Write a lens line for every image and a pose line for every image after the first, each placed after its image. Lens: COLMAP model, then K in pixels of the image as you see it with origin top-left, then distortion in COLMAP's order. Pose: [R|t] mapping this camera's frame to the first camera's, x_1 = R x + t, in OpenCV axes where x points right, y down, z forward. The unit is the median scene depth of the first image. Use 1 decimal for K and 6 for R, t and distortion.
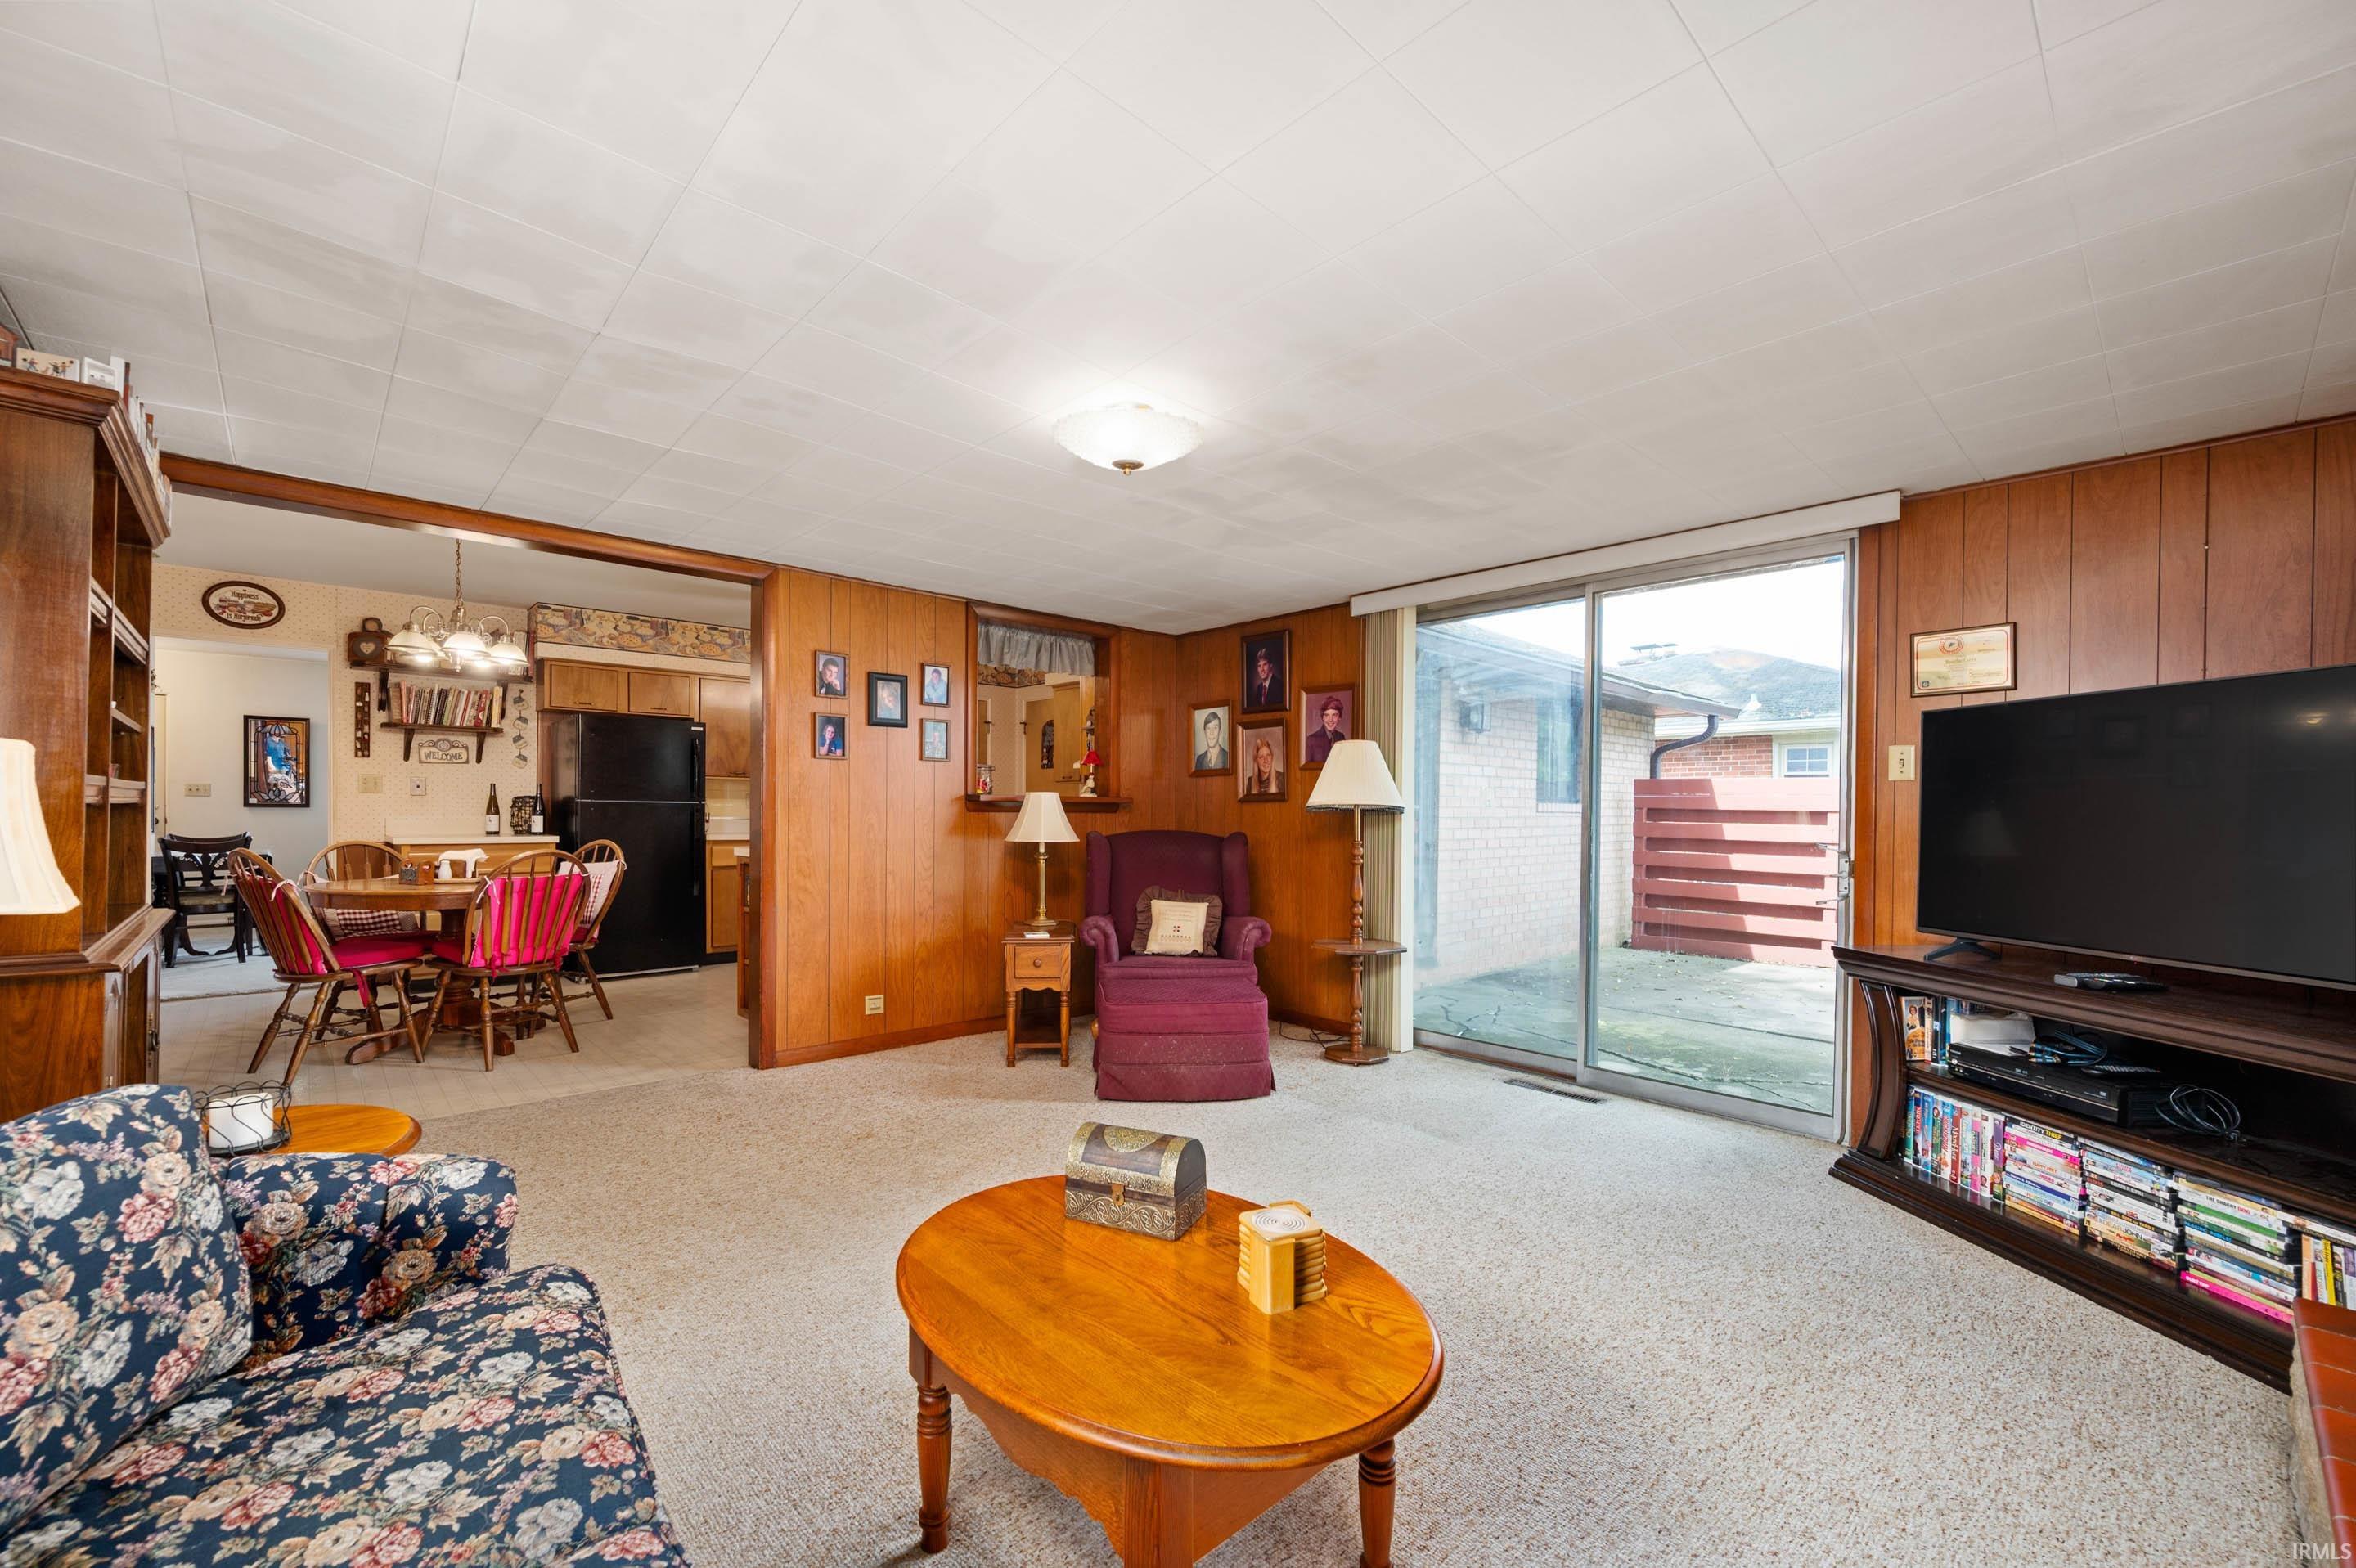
lens RADIAL K [[968.4, 0, 1165.1], [0, 968.4, 815.7], [0, 0, 1]] dist [-0.000207, -0.000107]
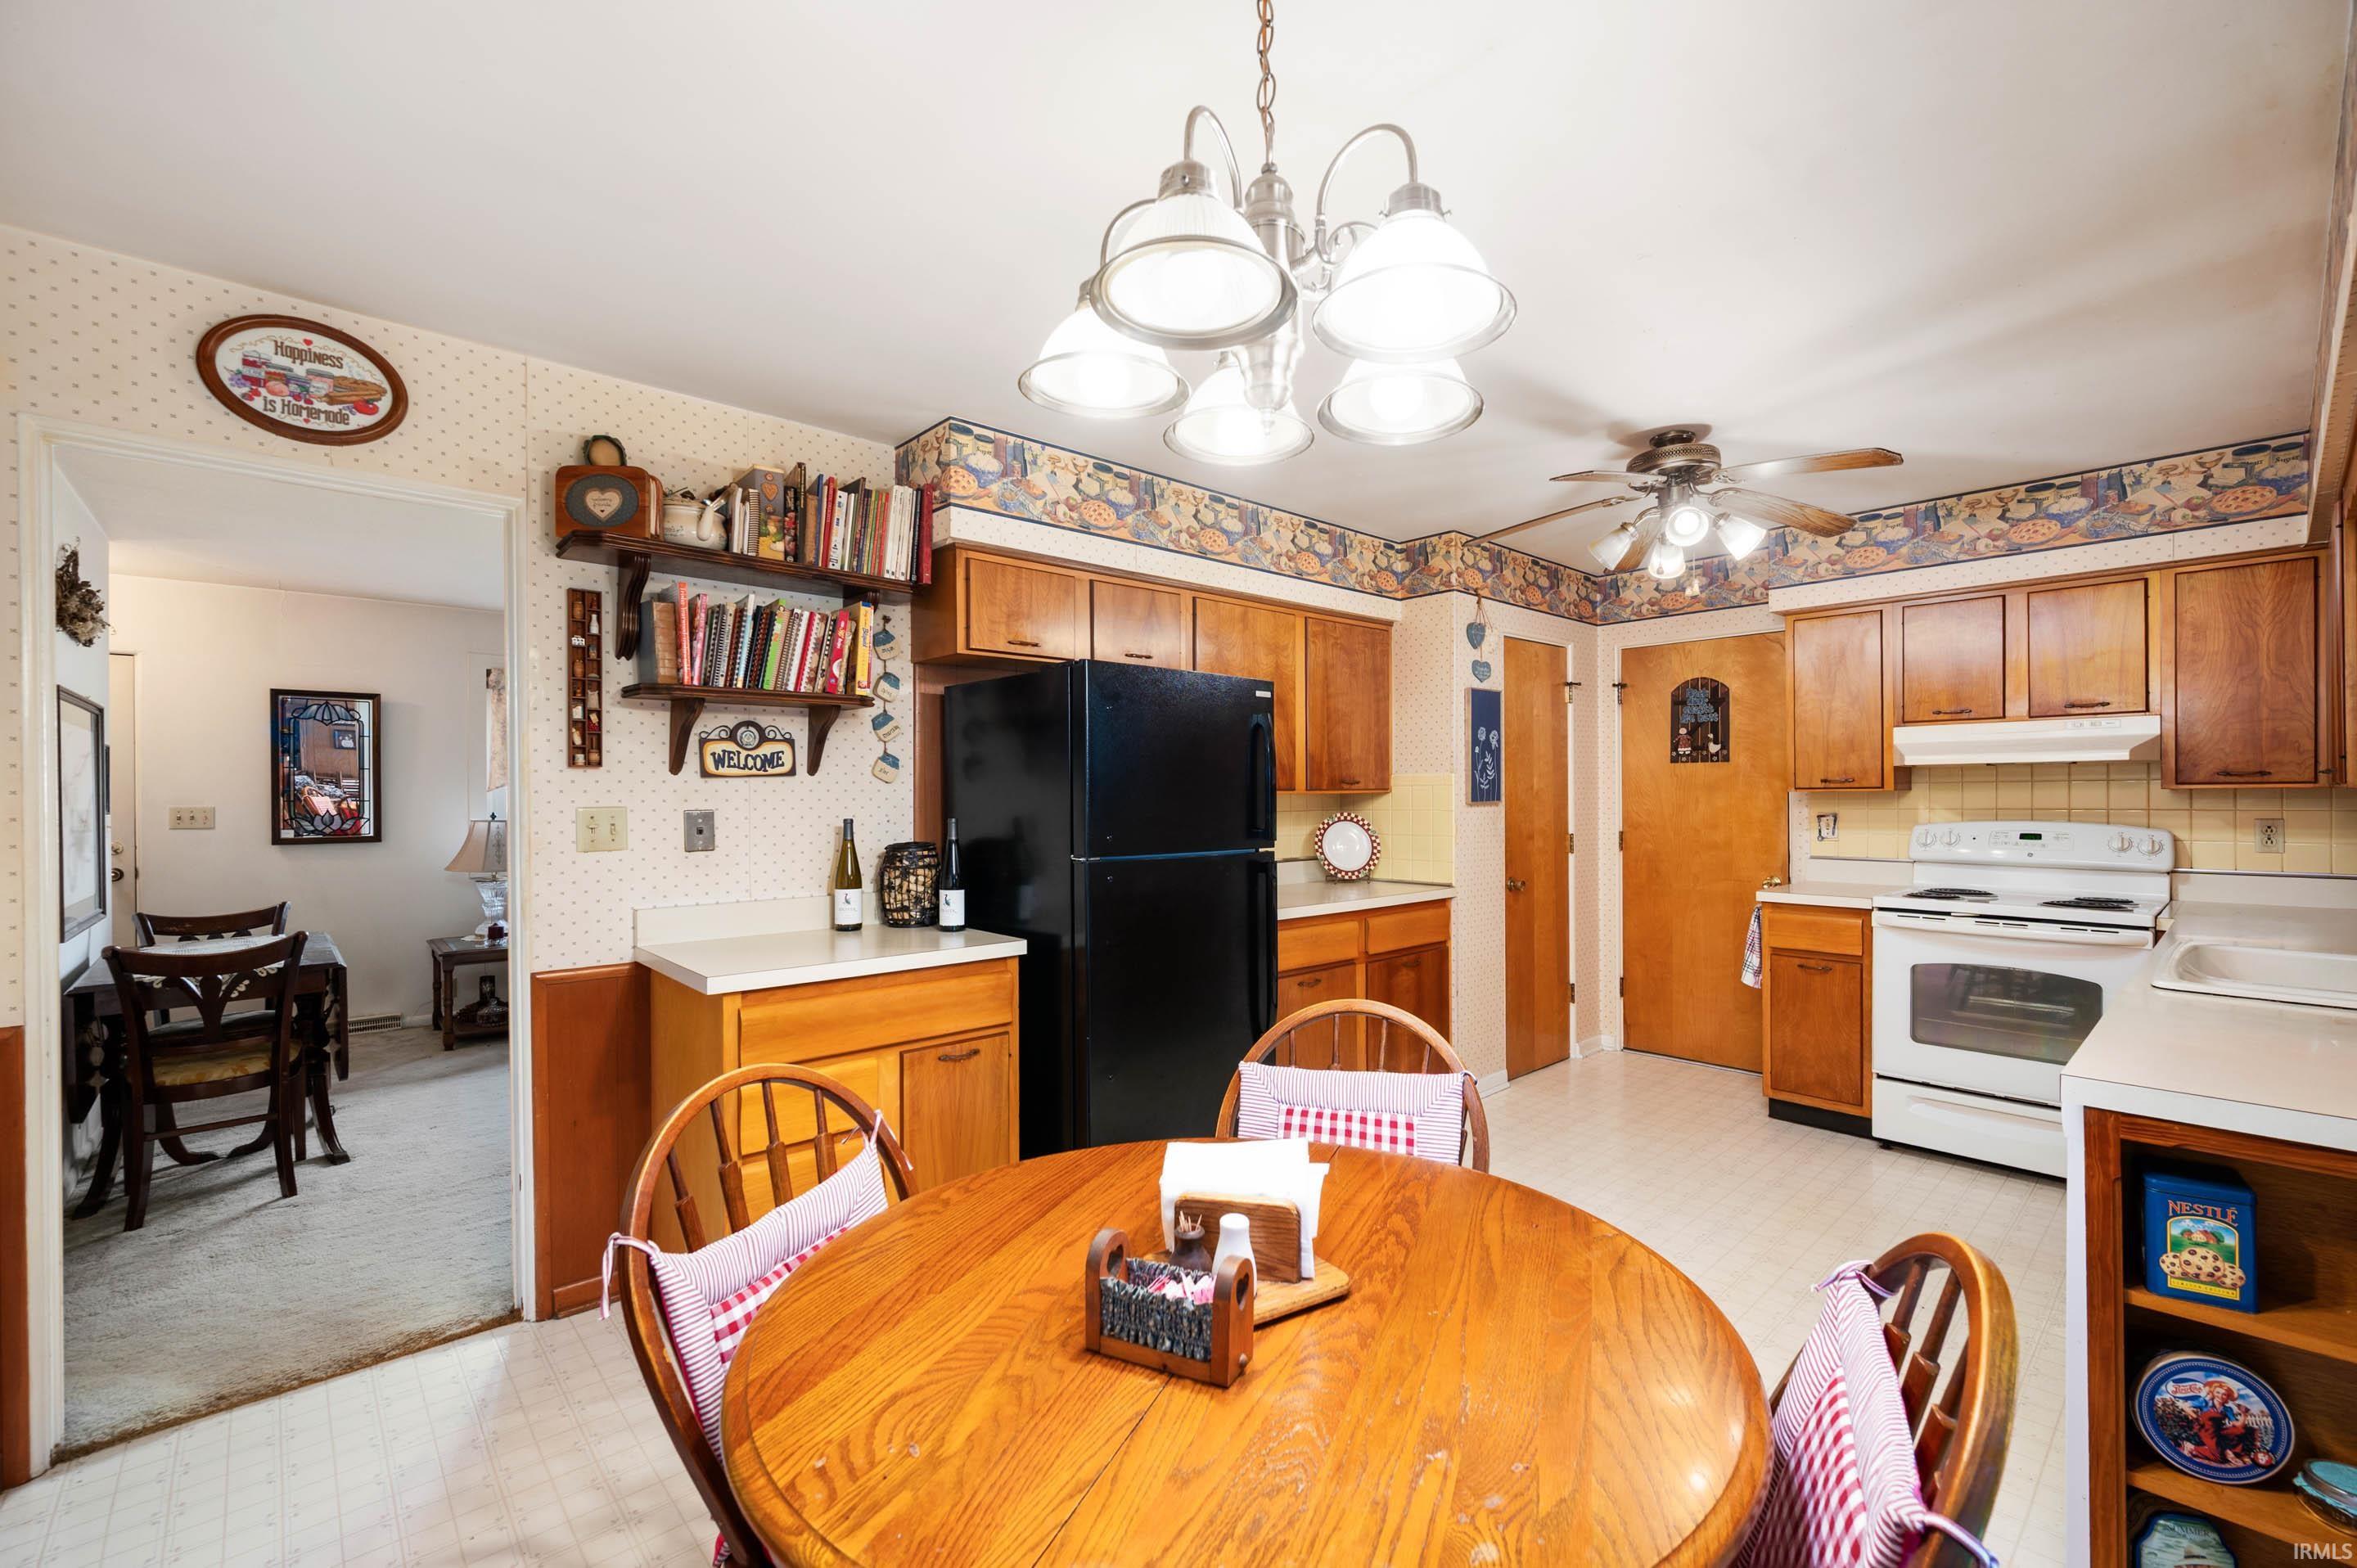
lens RADIAL K [[968.8, 0, 1191.3], [0, 968.8, 790.3], [0, 0, 1]] dist [-0.000207, -0.000107]
pose [[0.999773, -0.015379, 0.014747, -0.553836], [0.015479, 0.999858, -0.006706, -0.042170], [-0.014642, 0.006932, 0.999869, 0.556533]]
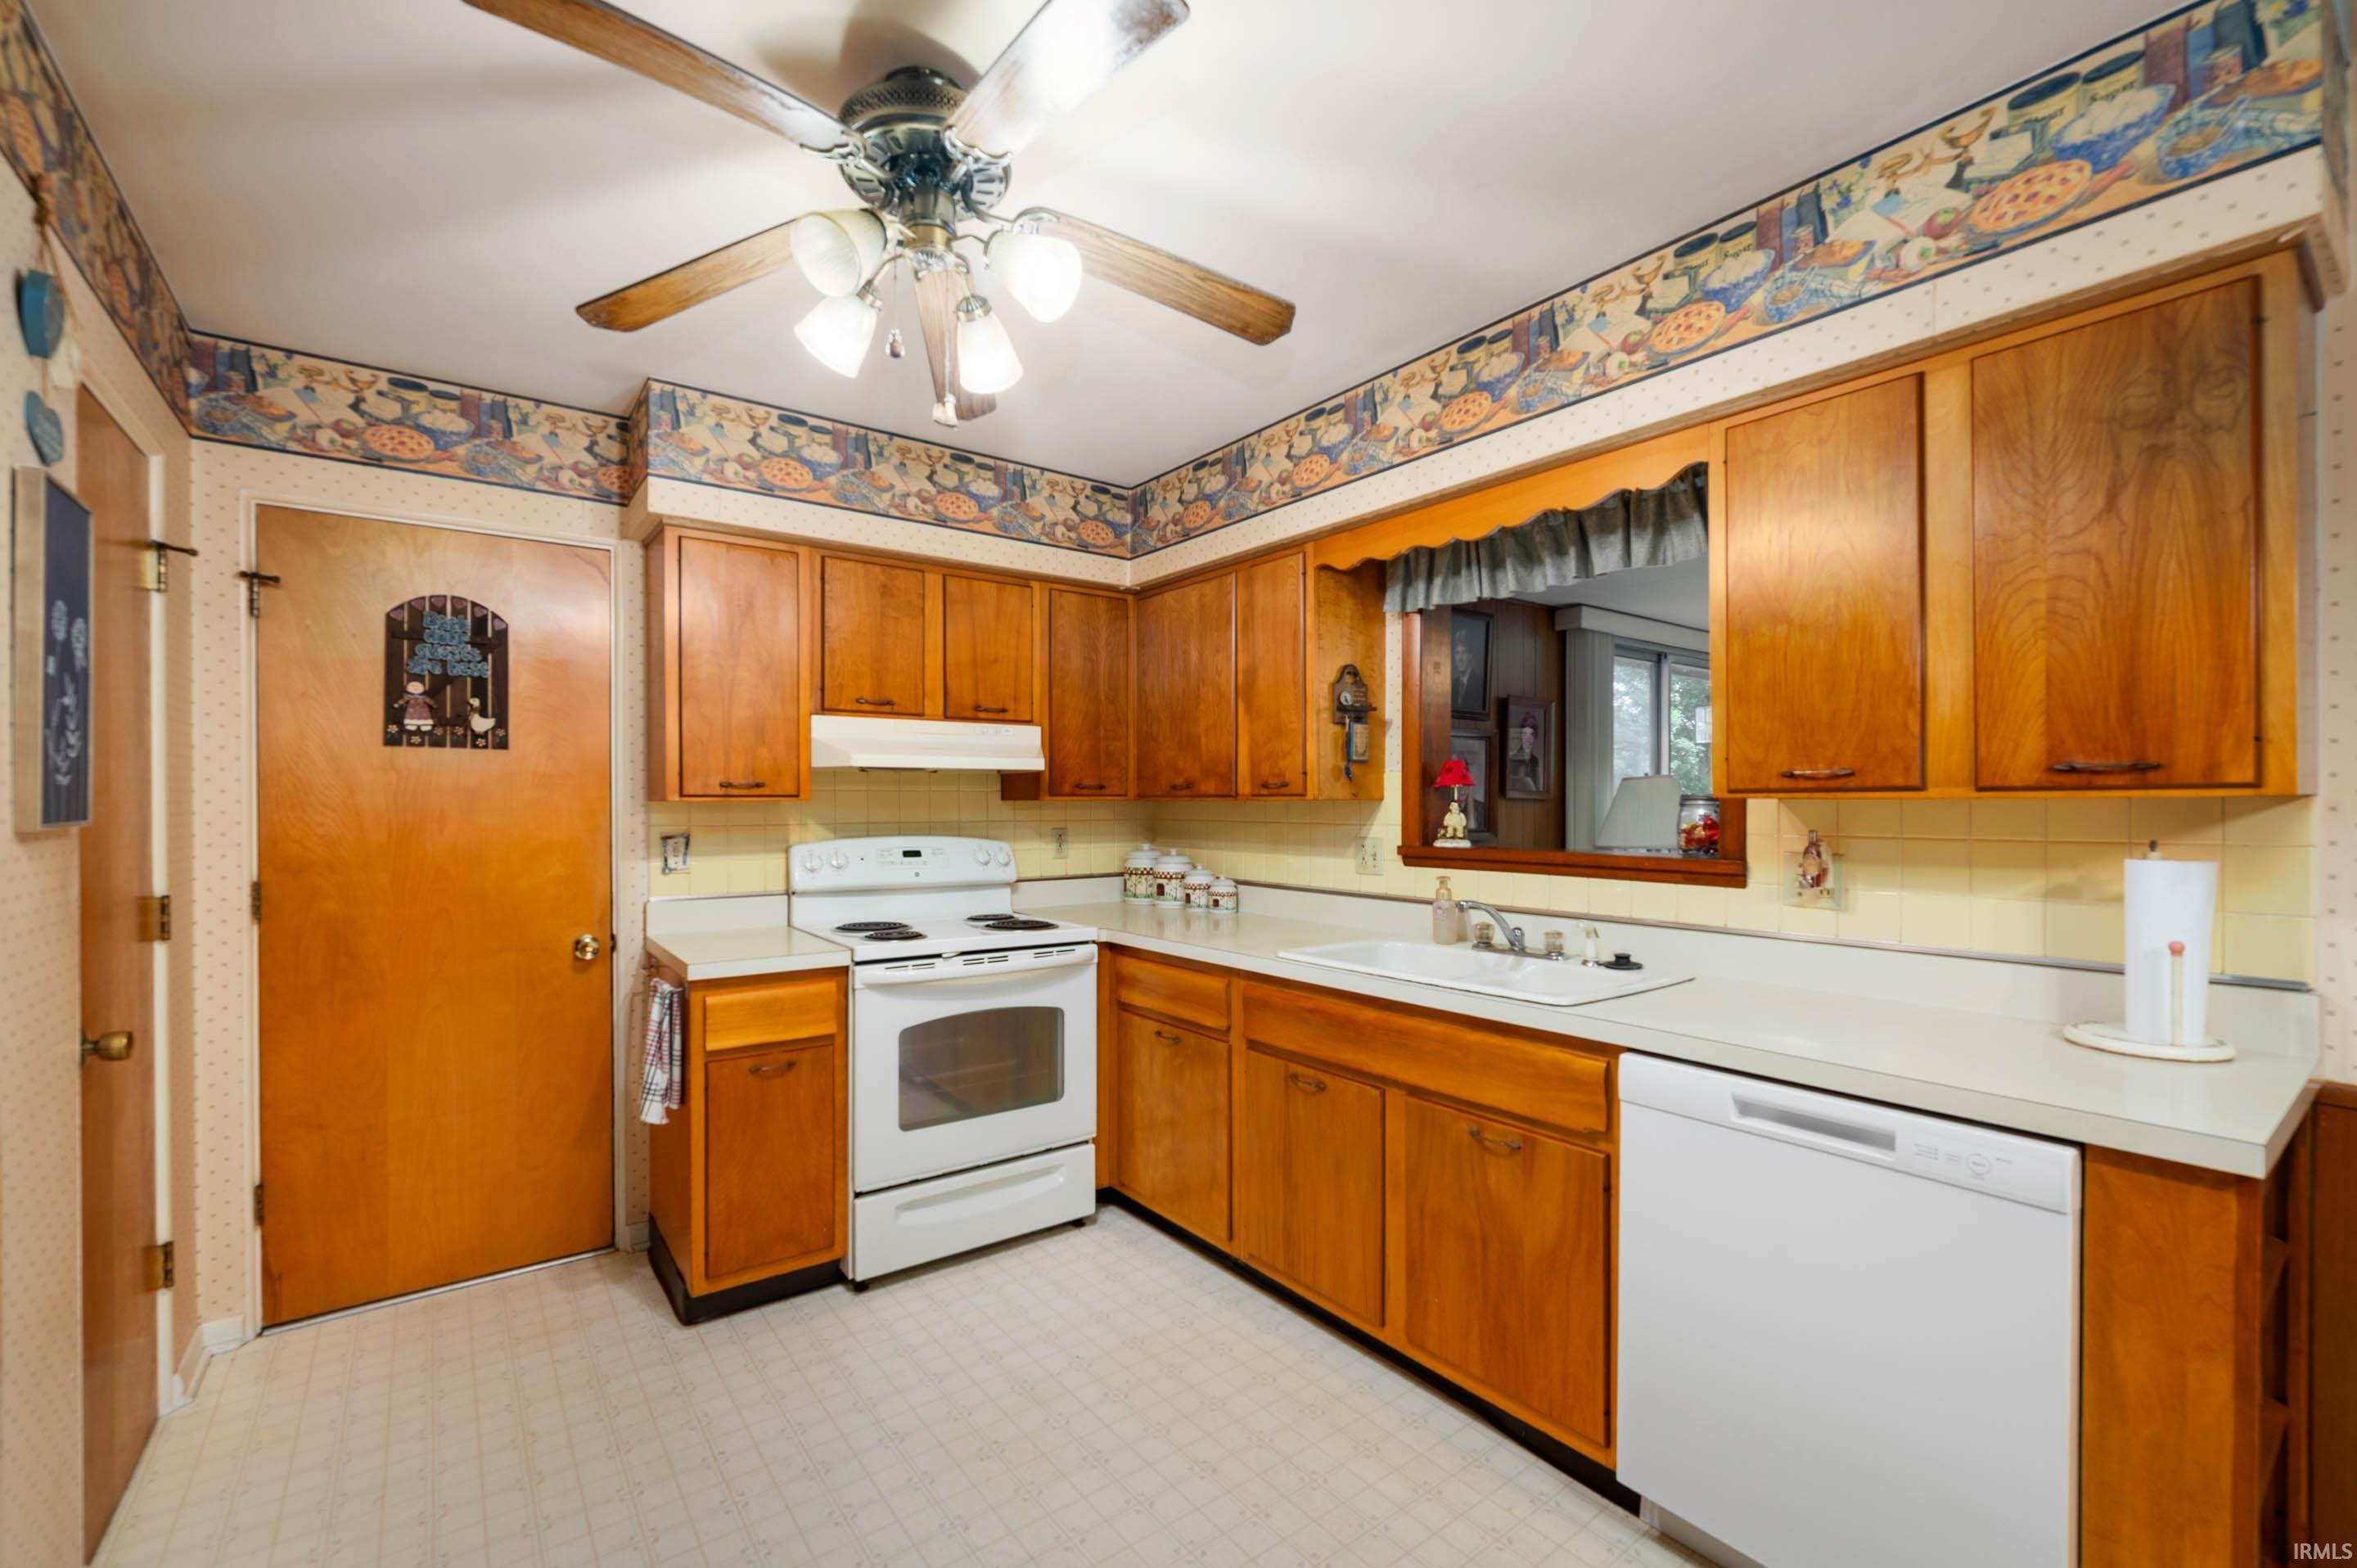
lens RADIAL K [[975.2, 0, 1188.5], [0, 975.2, 809.2], [0, 0, 1]] dist [-0.010902, -0.000126]
pose [[0.073497, -0.014838, 0.997185, -0.543150], [0.004909, 0.999883, 0.014516, -0.040695], [-0.997283, 0.003828, 0.073561, 0.939444]]
